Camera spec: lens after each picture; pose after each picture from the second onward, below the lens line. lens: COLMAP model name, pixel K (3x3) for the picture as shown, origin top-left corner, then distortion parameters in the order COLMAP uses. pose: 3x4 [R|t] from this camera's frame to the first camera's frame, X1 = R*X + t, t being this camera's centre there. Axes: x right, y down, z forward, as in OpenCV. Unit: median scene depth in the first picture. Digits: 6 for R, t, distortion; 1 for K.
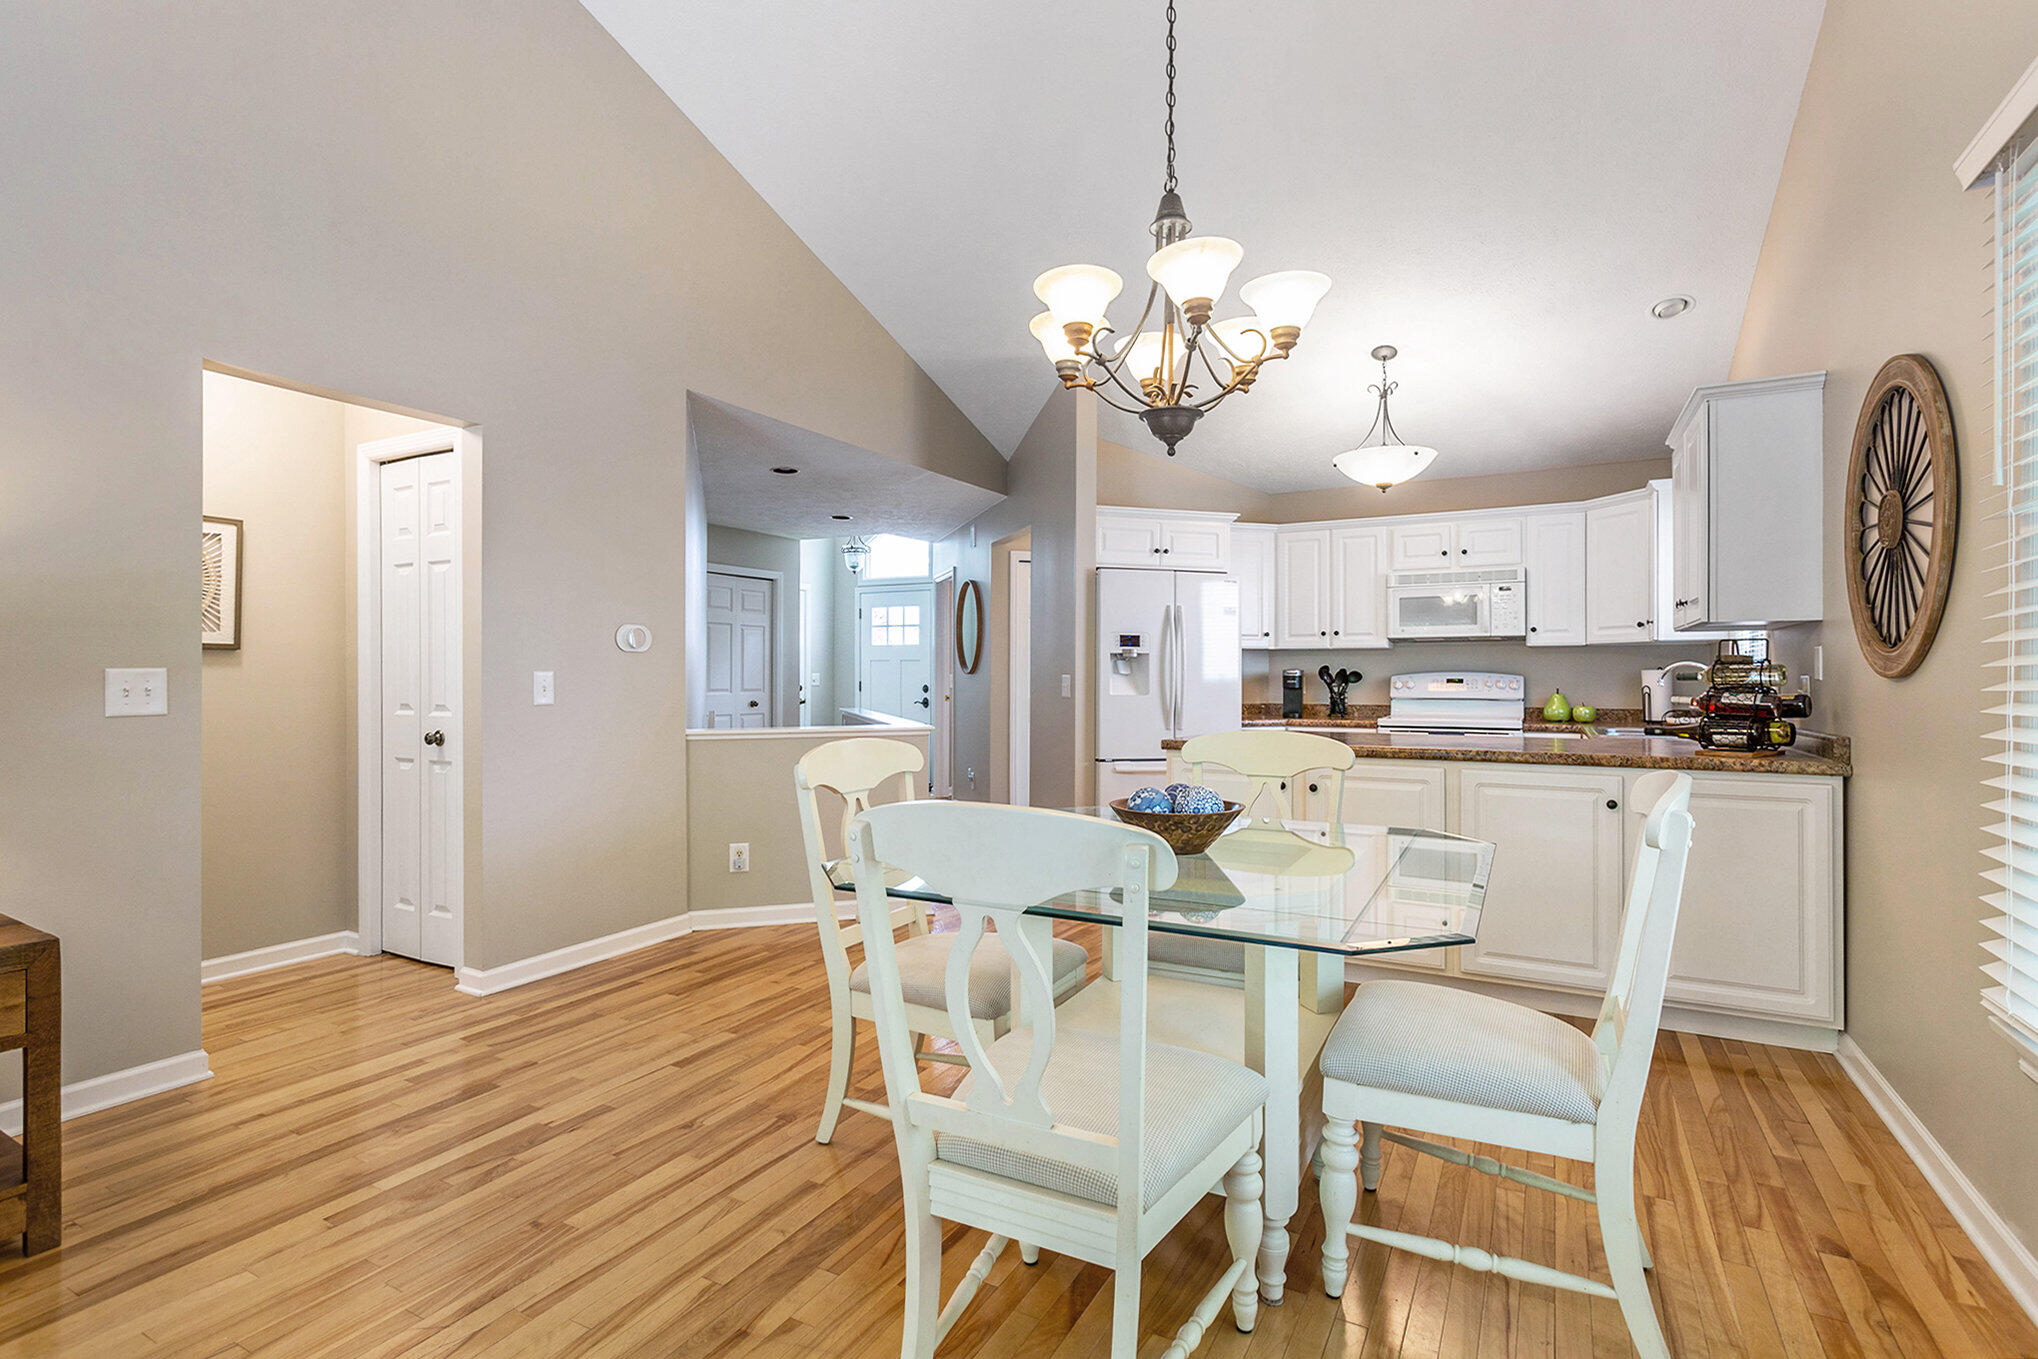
lens RADIAL K [[964.0, 0, 1016.4], [0, 964.0, 679.0], [0, 0, 1]] dist [-0.001969, -0.000060]
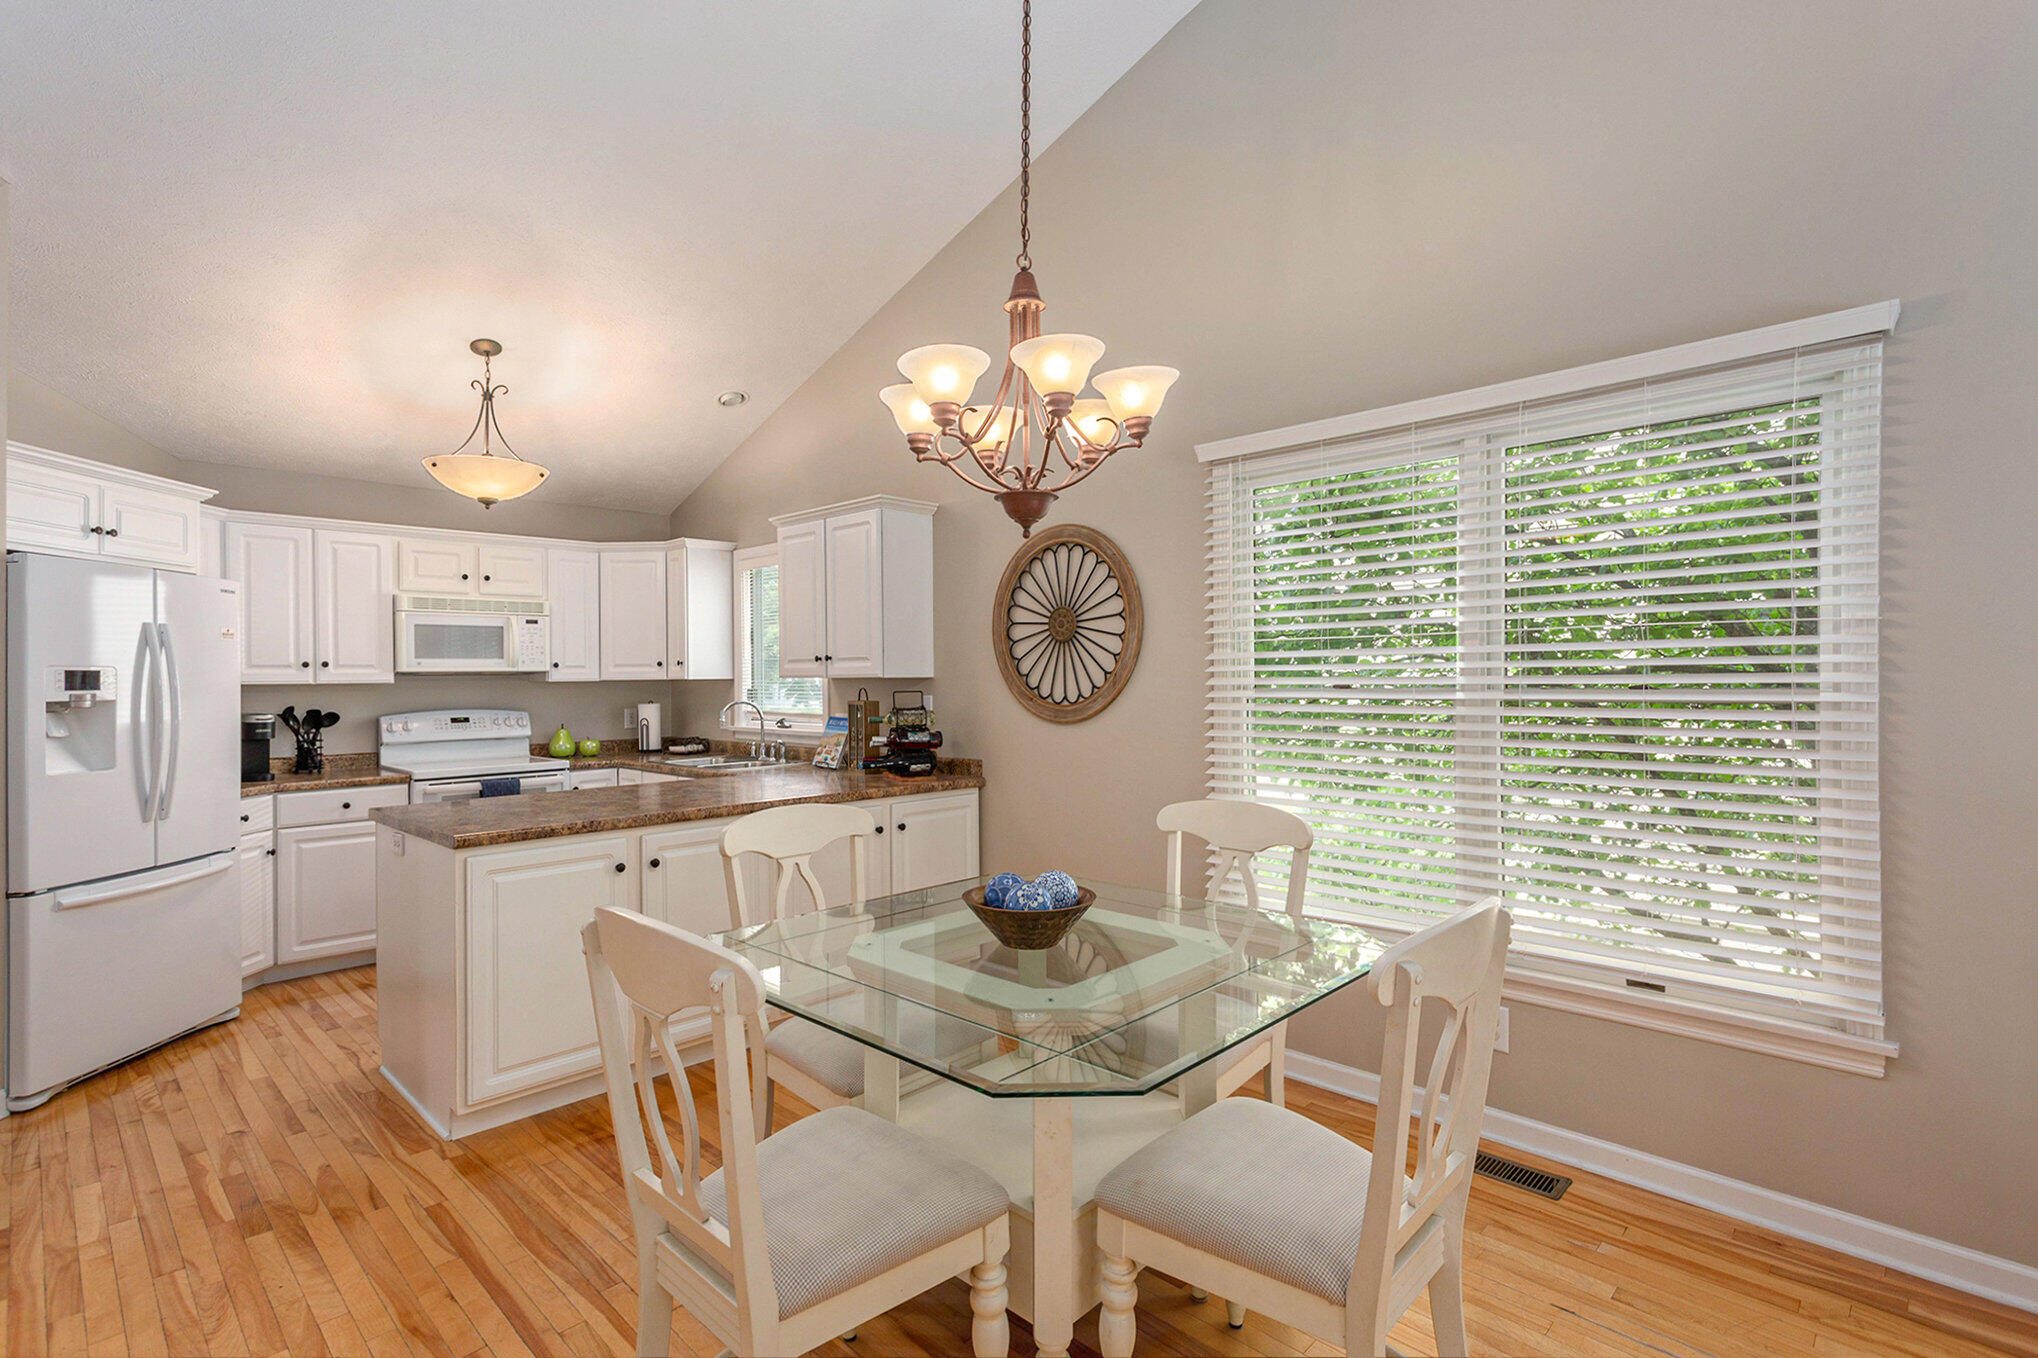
lens RADIAL K [[983.8, 0, 1014.6], [0, 983.8, 660.2], [0, 0, 1]] dist [-0.000734, 0.000285]
pose [[0.269649, 0.013371, 0.962866, -0.299117], [0.010896, 0.999797, -0.016935, -0.034199], [-0.962897, 0.015058, 0.269449, 0.278098]]
